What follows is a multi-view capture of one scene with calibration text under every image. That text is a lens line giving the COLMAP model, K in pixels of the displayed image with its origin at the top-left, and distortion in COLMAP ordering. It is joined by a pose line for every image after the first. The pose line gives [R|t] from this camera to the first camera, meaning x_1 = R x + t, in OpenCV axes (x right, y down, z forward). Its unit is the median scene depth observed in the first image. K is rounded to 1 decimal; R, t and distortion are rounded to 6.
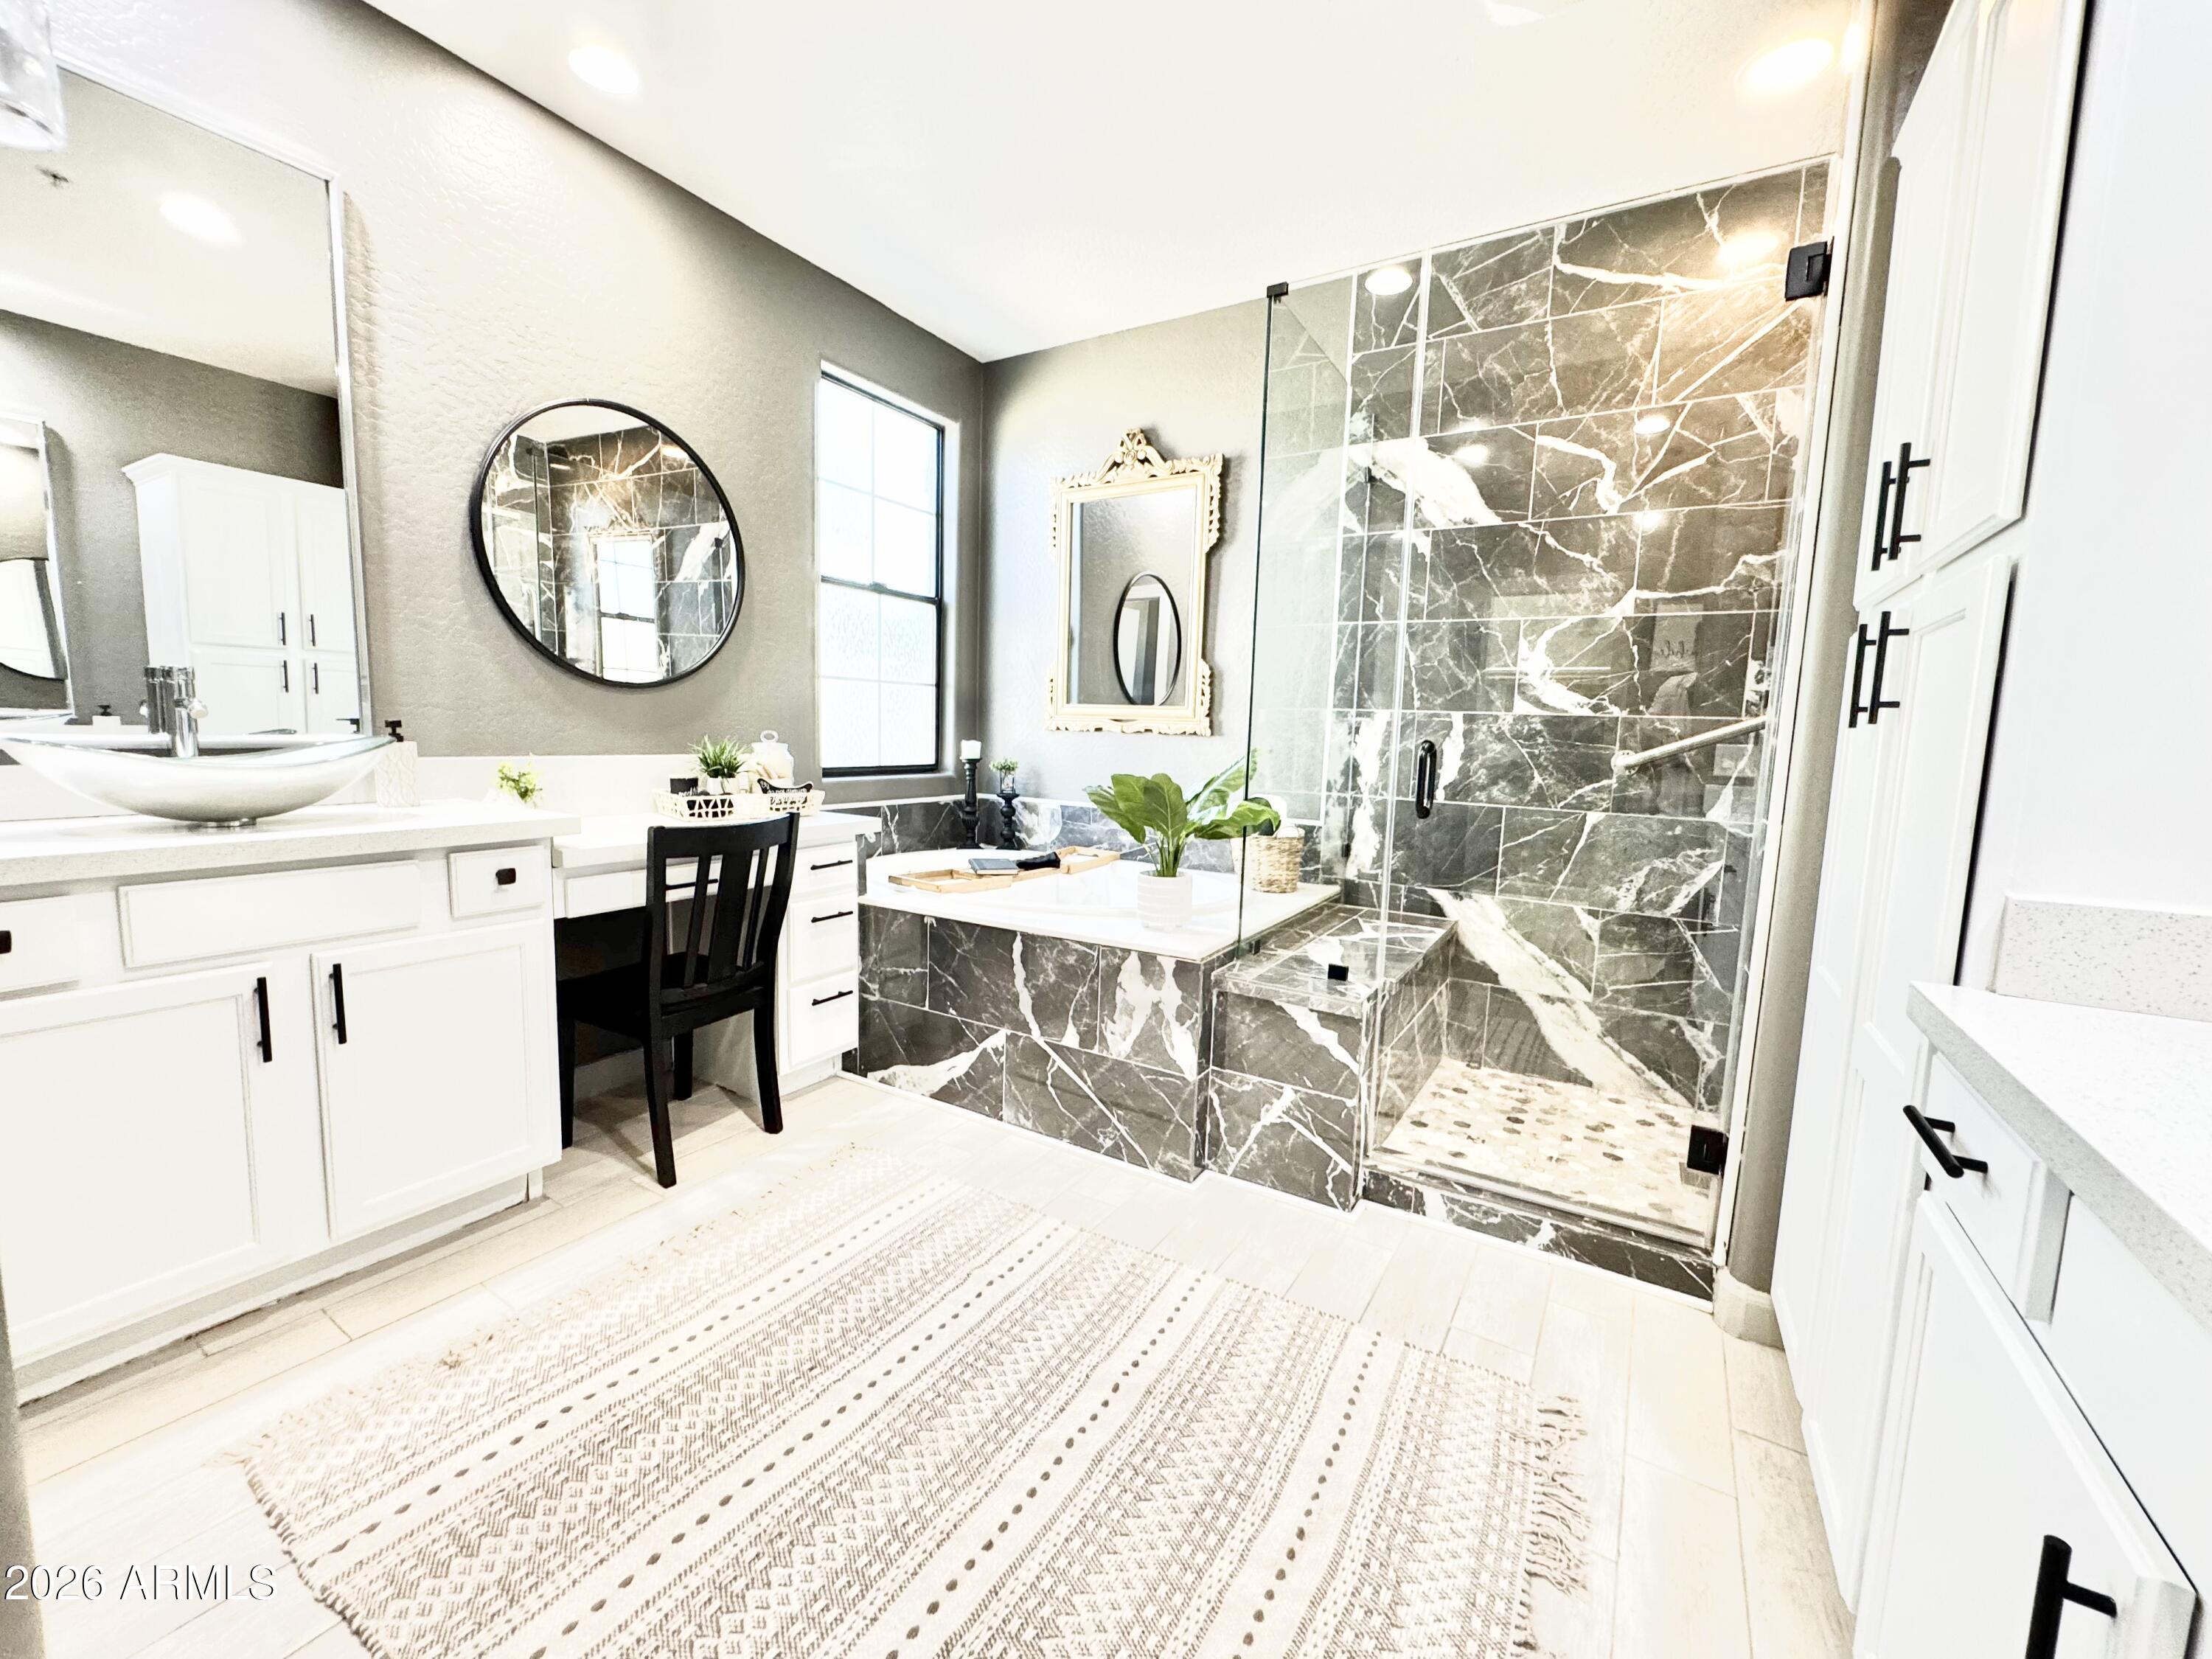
lens RADIAL K [[882.9, 0, 1103.6], [0, 882.9, 829.1], [0, 0, 1]] dist [-0.002864, 0.000172]
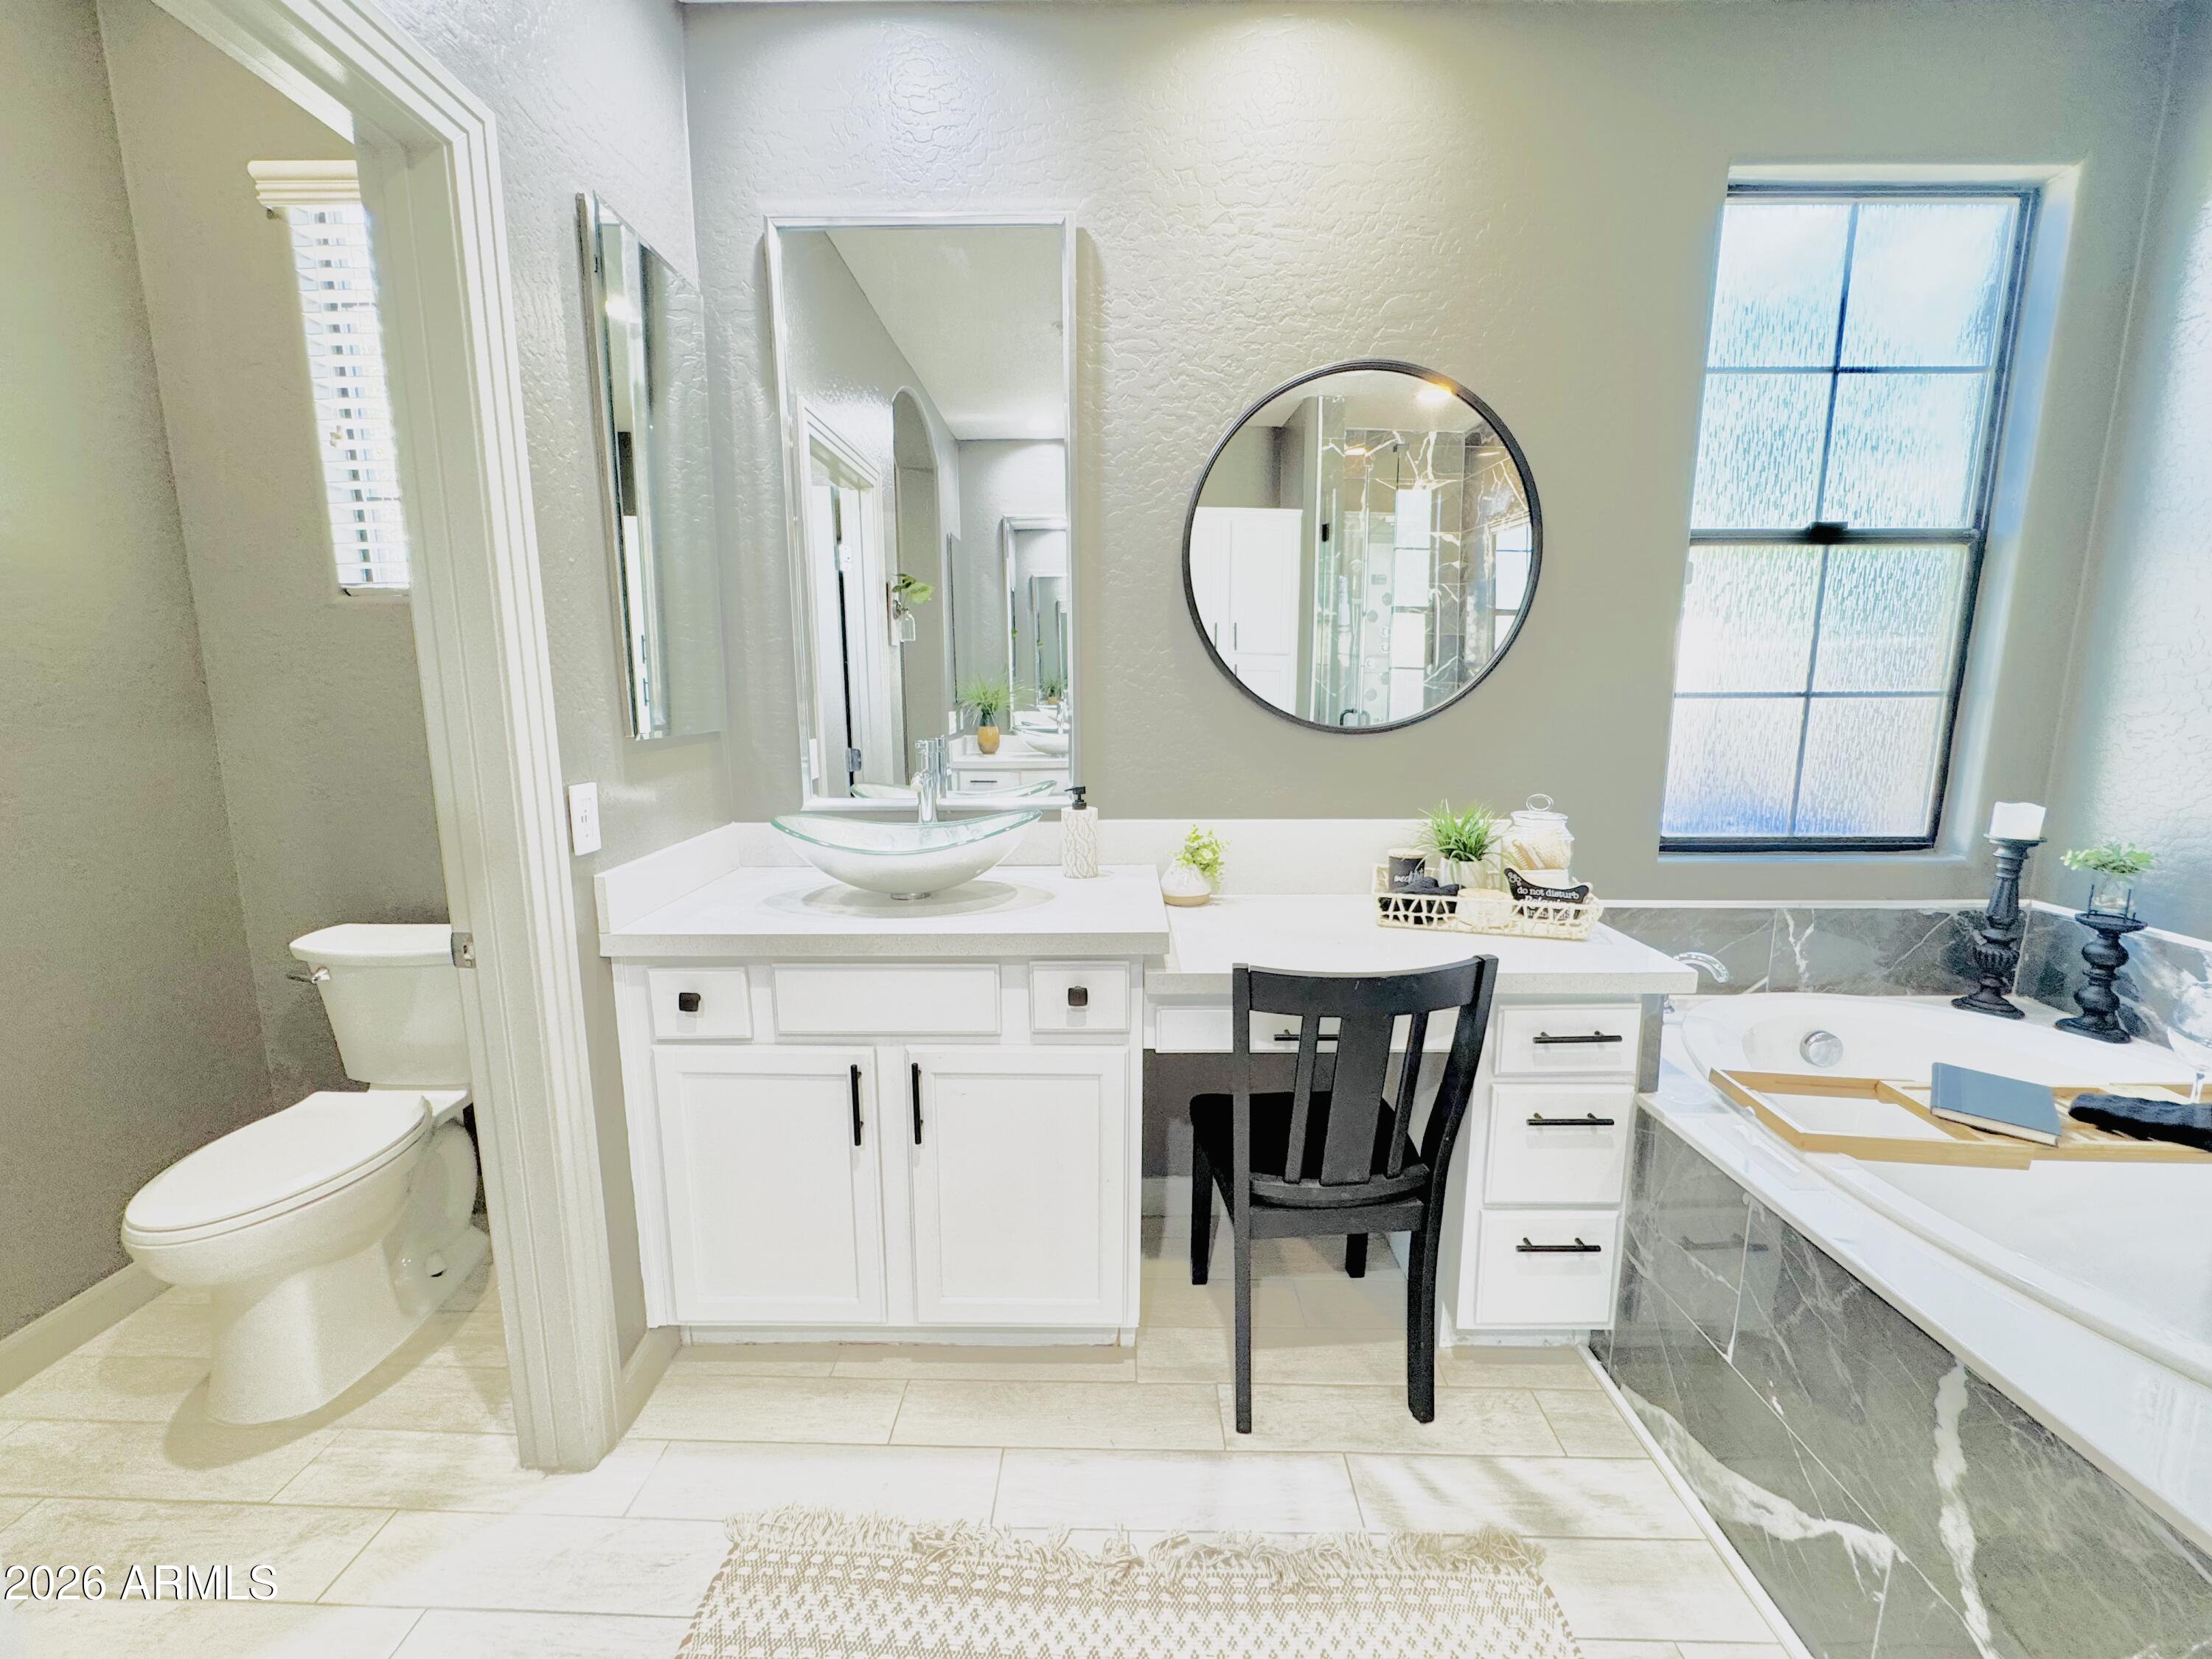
lens RADIAL K [[876.1, 0, 1113.4], [0, 876.1, 833.3], [0, 0, 1]] dist [-0.004119, -0.000196]
pose [[0.512536, 0.107860, -0.851865, 0.019035], [-0.079811, 0.993769, 0.077808, -0.122552], [0.854949, 0.028109, 0.517951, 0.443973]]
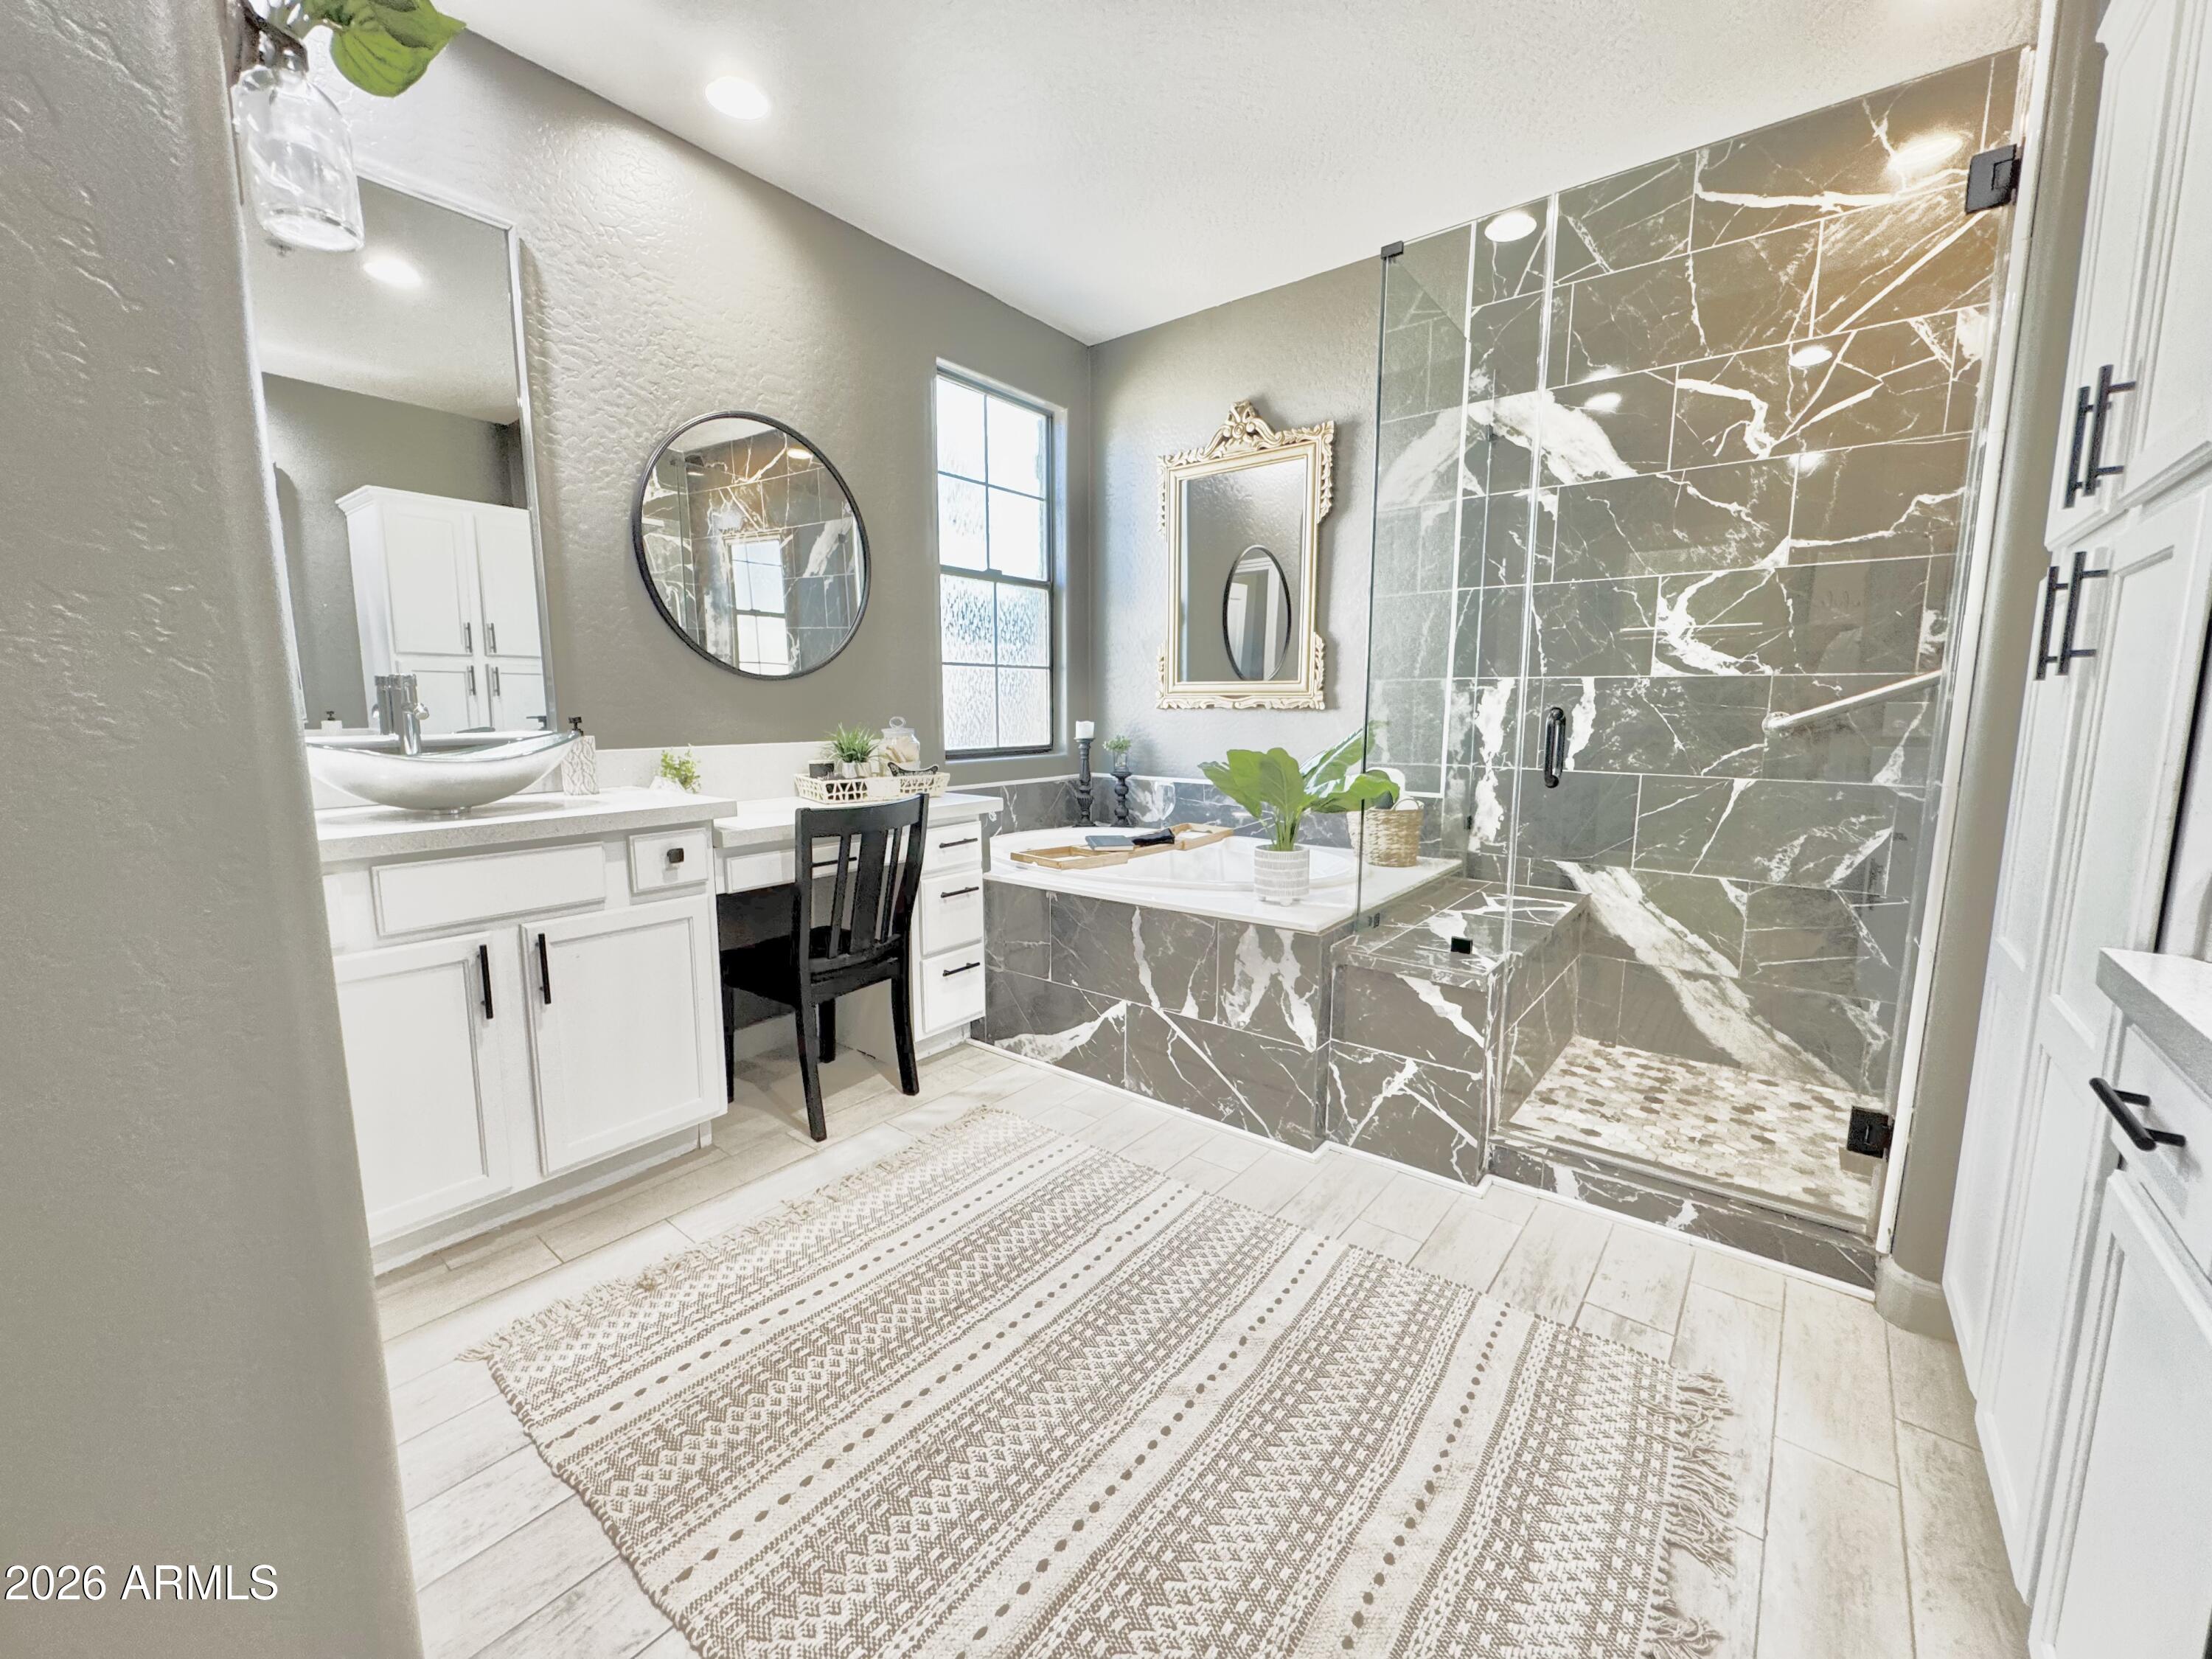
lens RADIAL K [[882.9, 0, 1103.6], [0, 882.9, 829.1], [0, 0, 1]] dist [-0.002864, 0.000172]
pose [[0.992546, -0.013228, -0.121151, -0.009360], [0.016120, 0.999607, 0.022928, 0.002751], [0.120800, -0.024710, 0.992369, -0.021859]]
